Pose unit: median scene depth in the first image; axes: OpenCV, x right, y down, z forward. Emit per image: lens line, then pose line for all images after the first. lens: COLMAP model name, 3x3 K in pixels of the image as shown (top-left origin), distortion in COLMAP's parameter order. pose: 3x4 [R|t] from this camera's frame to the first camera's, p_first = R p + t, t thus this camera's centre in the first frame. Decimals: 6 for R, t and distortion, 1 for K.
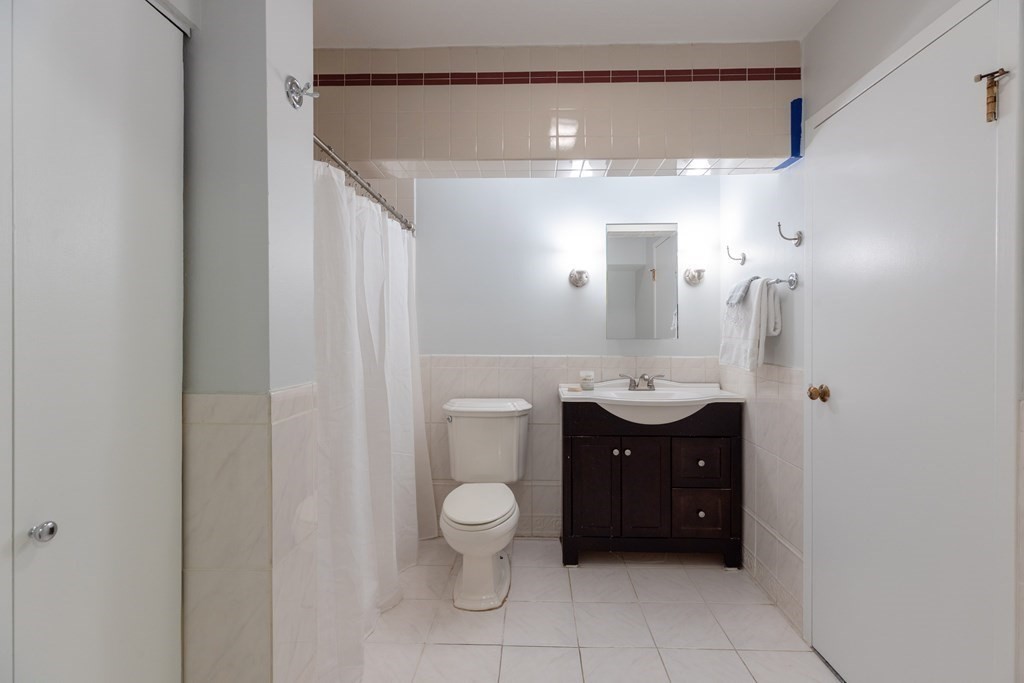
lens RADIAL K [[466.9, 0, 517.3], [0, 466.9, 340.9], [0, 0, 1]] dist [-0.001720, -0.000335]
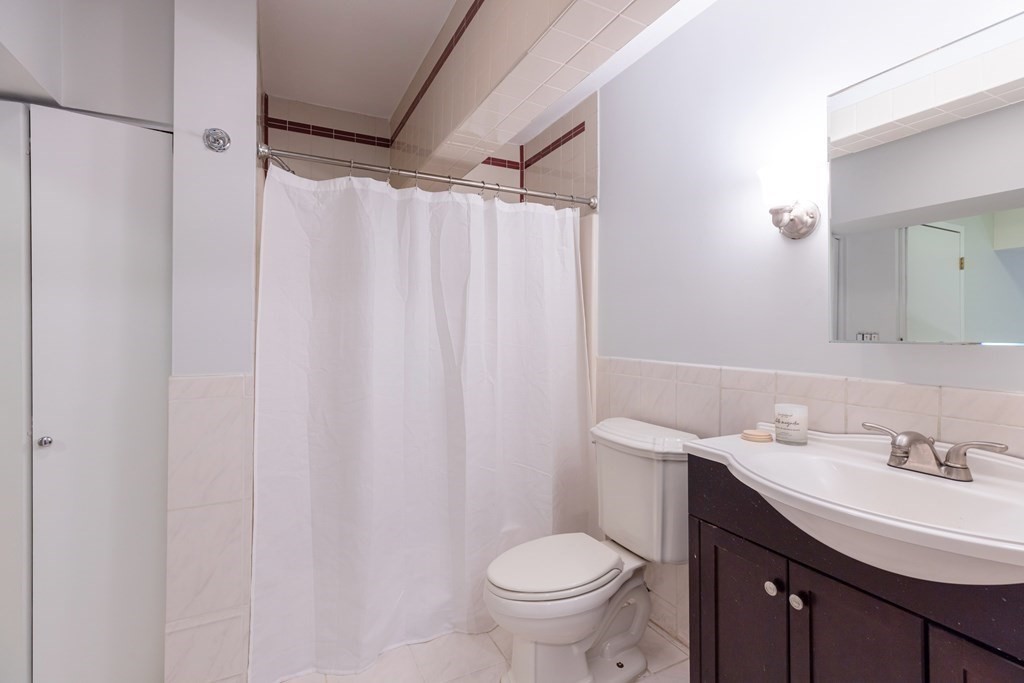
lens RADIAL K [[466.9, 0, 513.5], [0, 466.9, 324.1], [0, 0, 1]] dist [-0.001720, -0.000335]
pose [[0.485438, -0.011186, -0.874200, 0.435817], [-0.005438, 0.999860, -0.015814, -0.012469], [0.874254, 0.012430, 0.485309, 0.486207]]
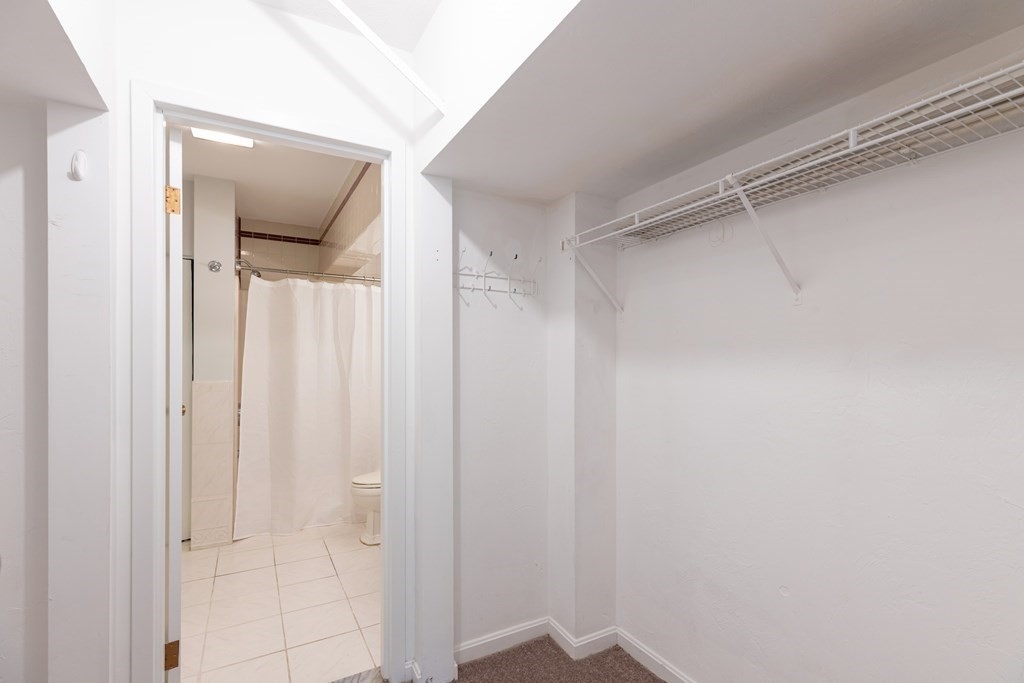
lens RADIAL K [[466.9, 0, 515.4], [0, 466.9, 351.1], [0, 0, 1]] dist [-0.001720, -0.000335]
pose [[0.526708, -0.008525, -0.850004, 1.112027], [-0.003943, 0.999914, -0.012471, -0.023466], [0.850037, 0.009920, 0.526629, 0.470064]]
